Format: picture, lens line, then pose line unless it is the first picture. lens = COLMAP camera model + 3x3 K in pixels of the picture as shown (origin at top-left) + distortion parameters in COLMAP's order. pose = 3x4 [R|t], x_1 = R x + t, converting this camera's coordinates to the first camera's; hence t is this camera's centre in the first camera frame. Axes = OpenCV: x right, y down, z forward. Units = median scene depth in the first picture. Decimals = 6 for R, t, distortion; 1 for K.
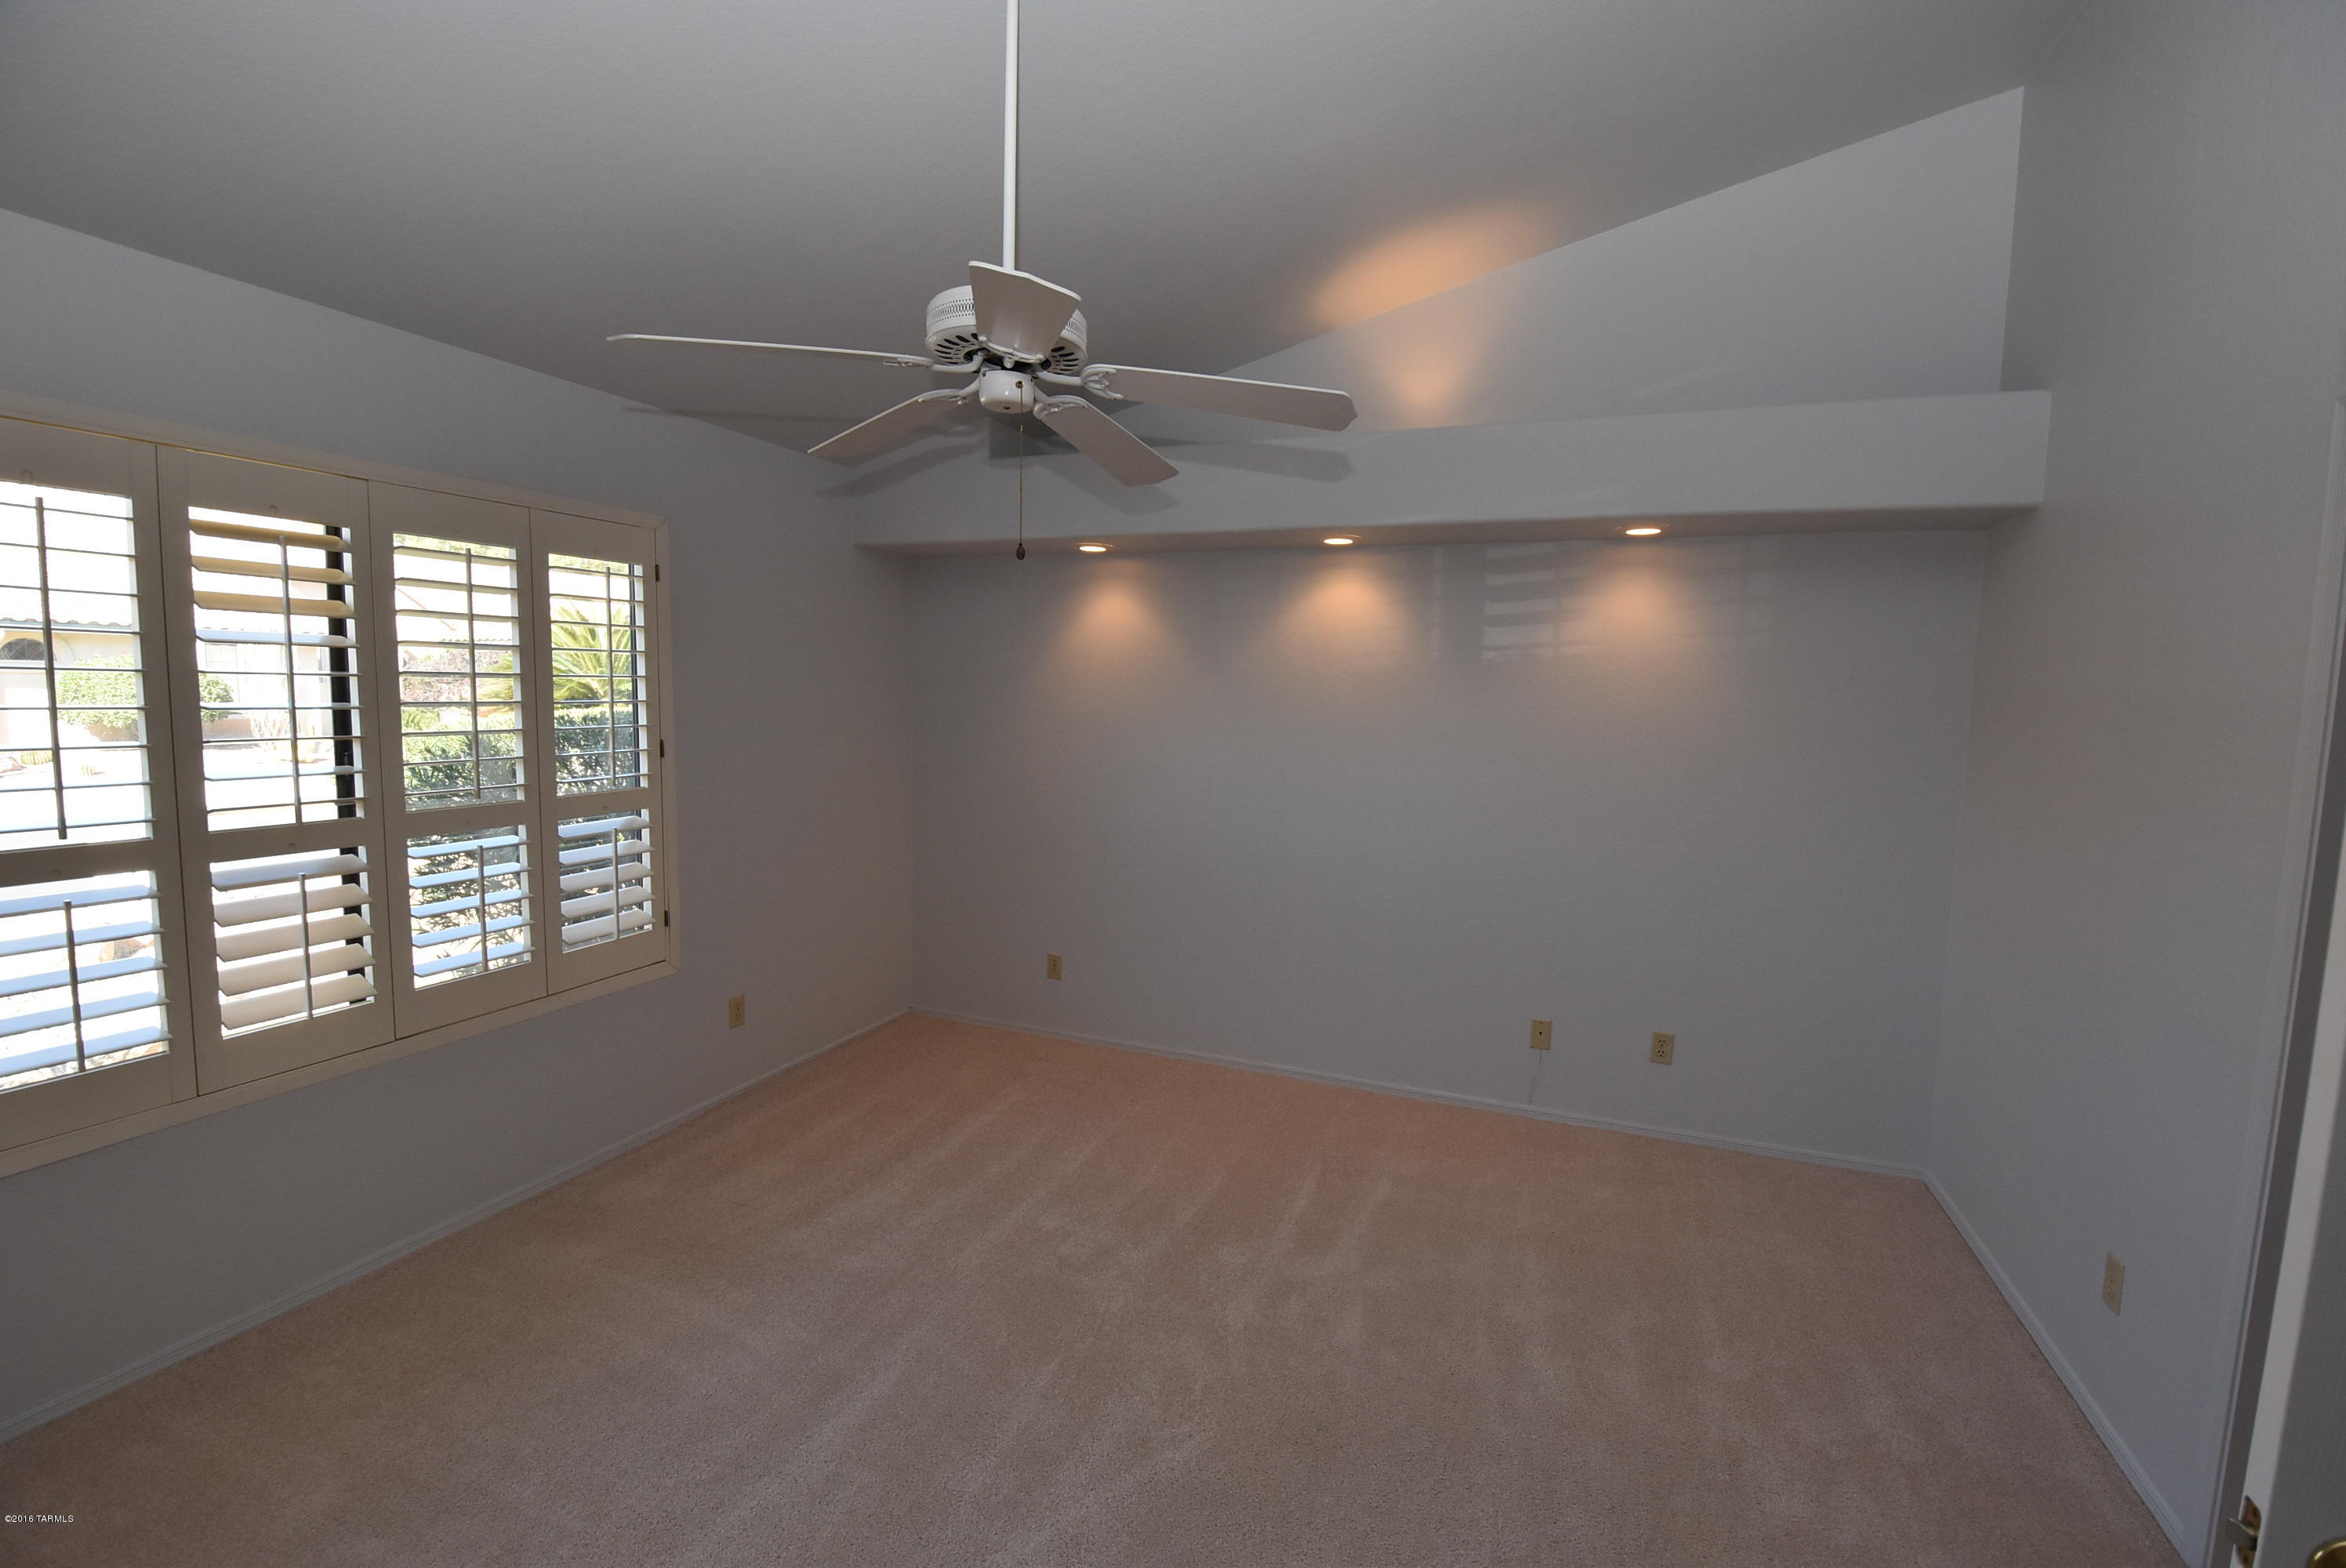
lens RADIAL K [[1028.4, 0, 1181.1], [0, 1028.4, 792.7], [0, 0, 1]] dist [0.020805, -0.024080]
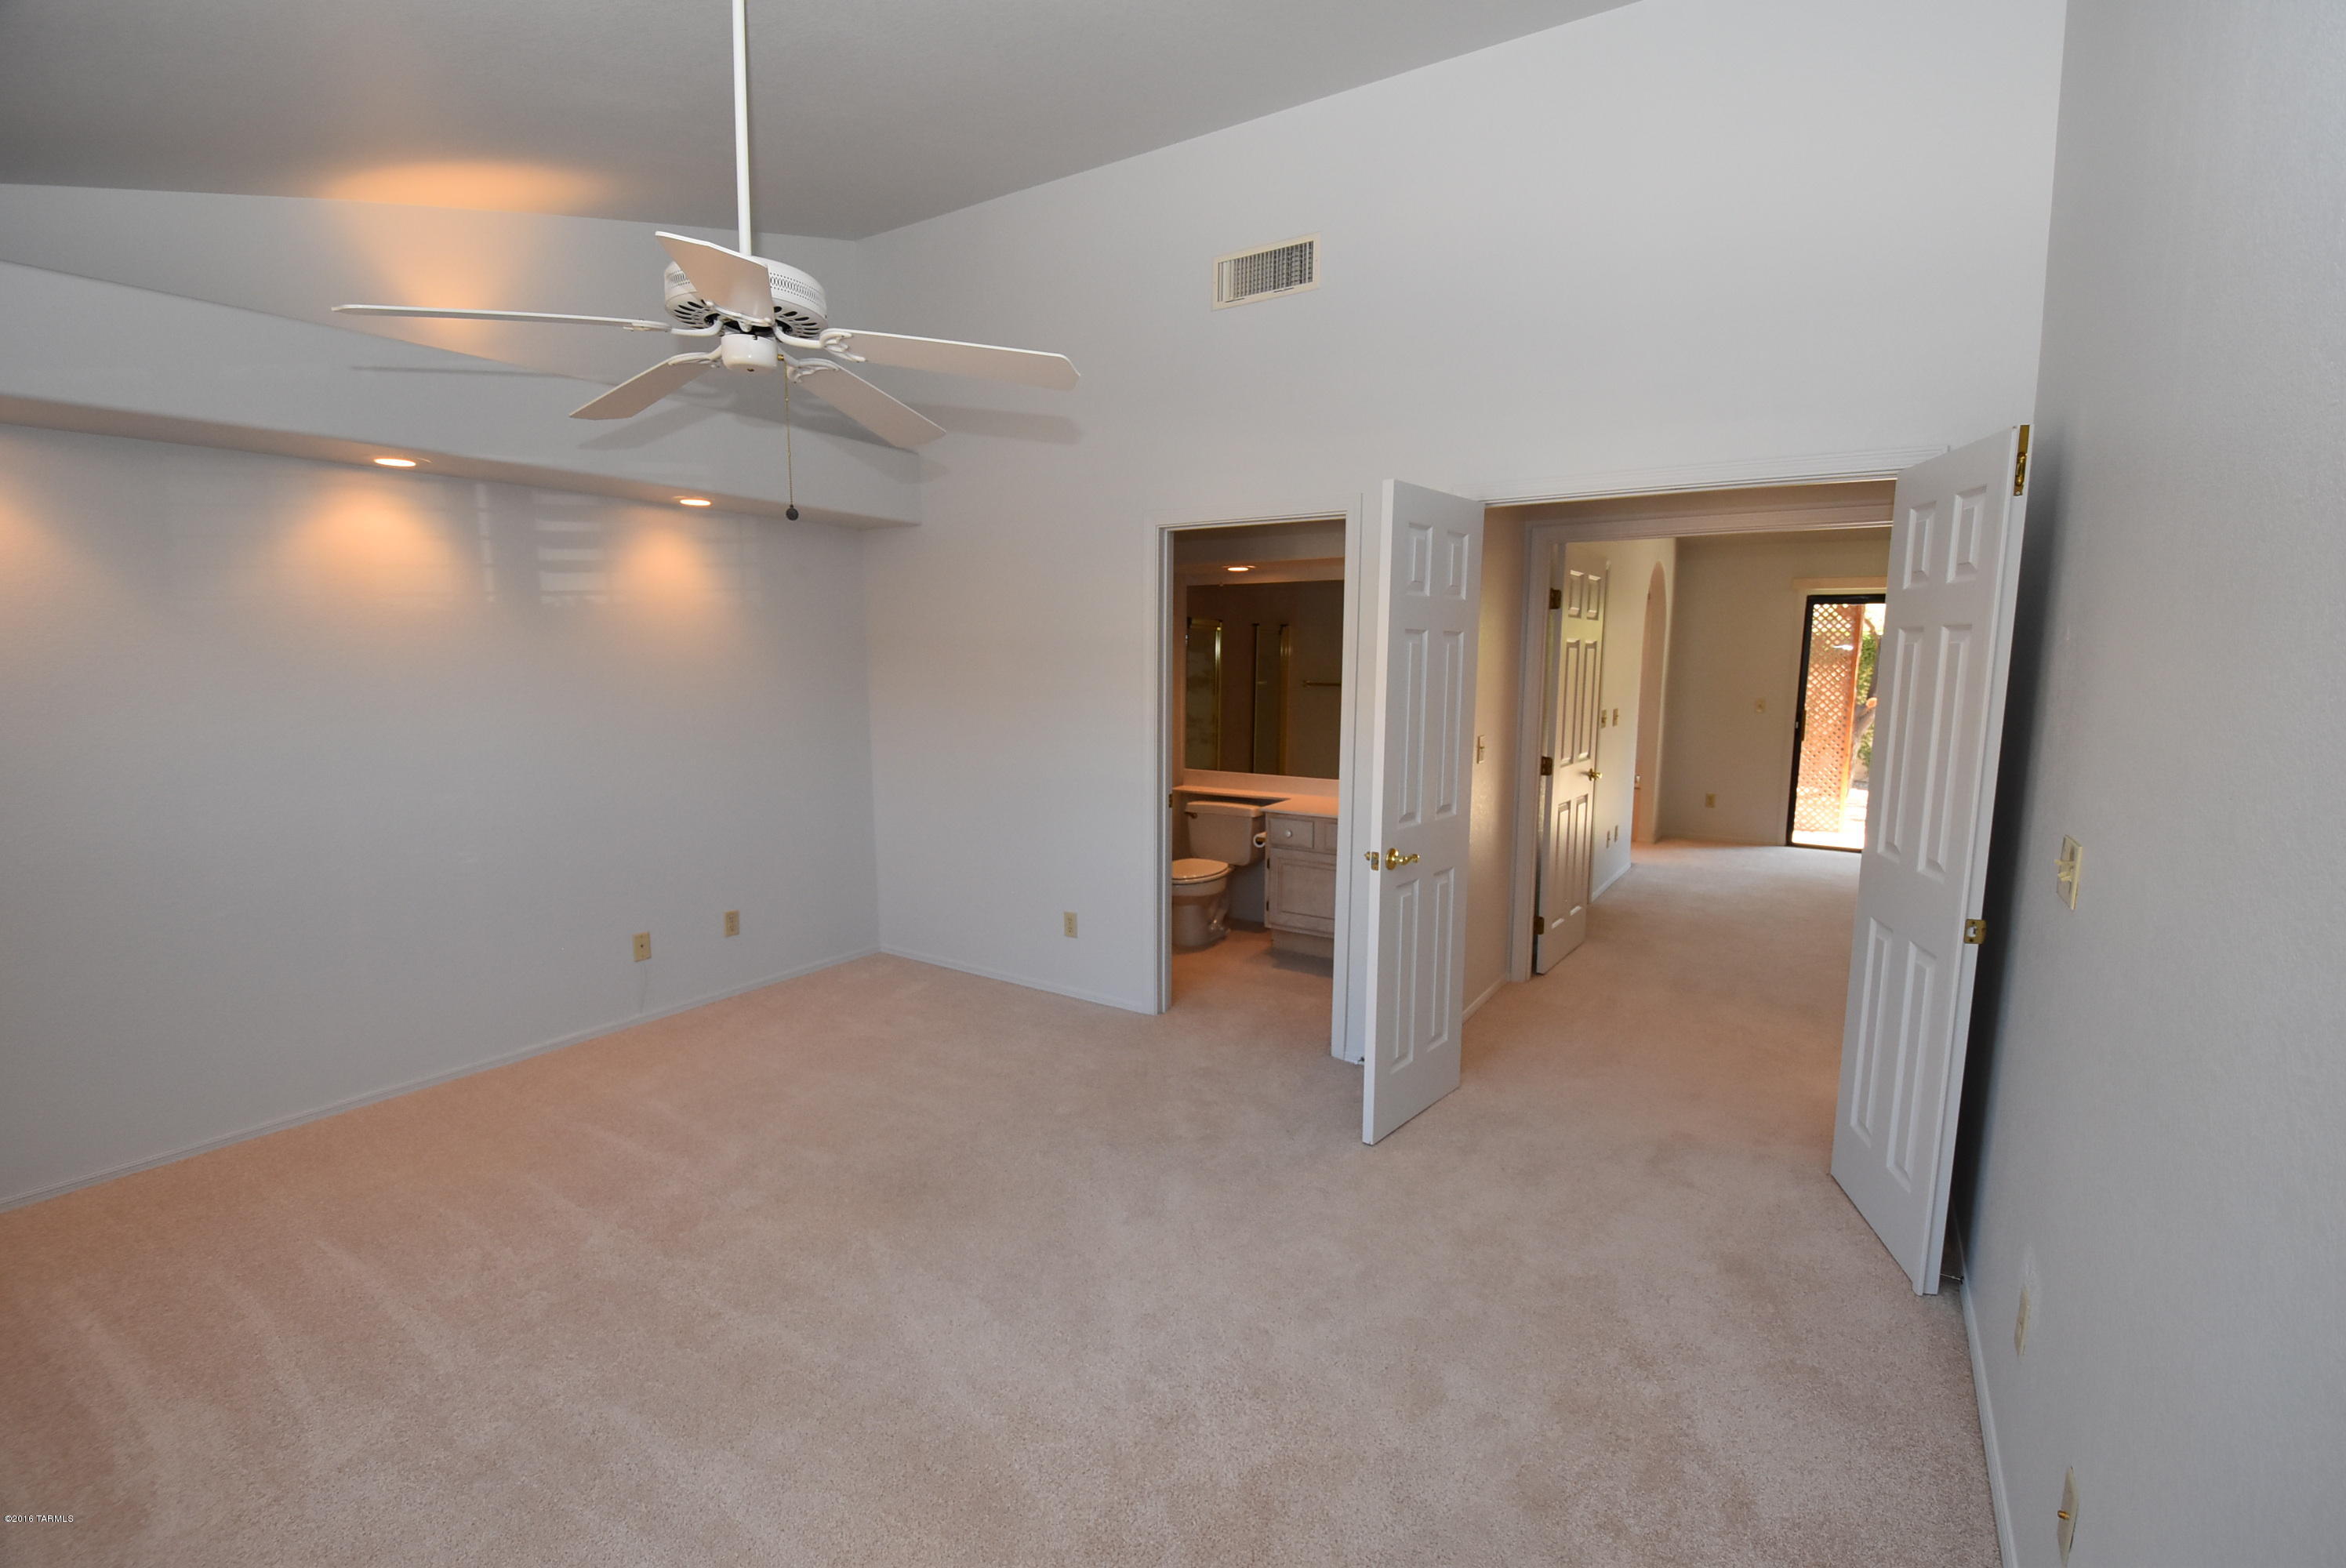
lens RADIAL K [[1028.4, 0, 1181.1], [0, 1028.4, 792.7], [0, 0, 1]] dist [0.020805, -0.024080]
pose [[0.191791, -0.152138, 0.969572, -0.608637], [0.093028, 0.986282, 0.136358, -0.027969], [-0.977017, 0.064045, 0.203313, 0.201954]]
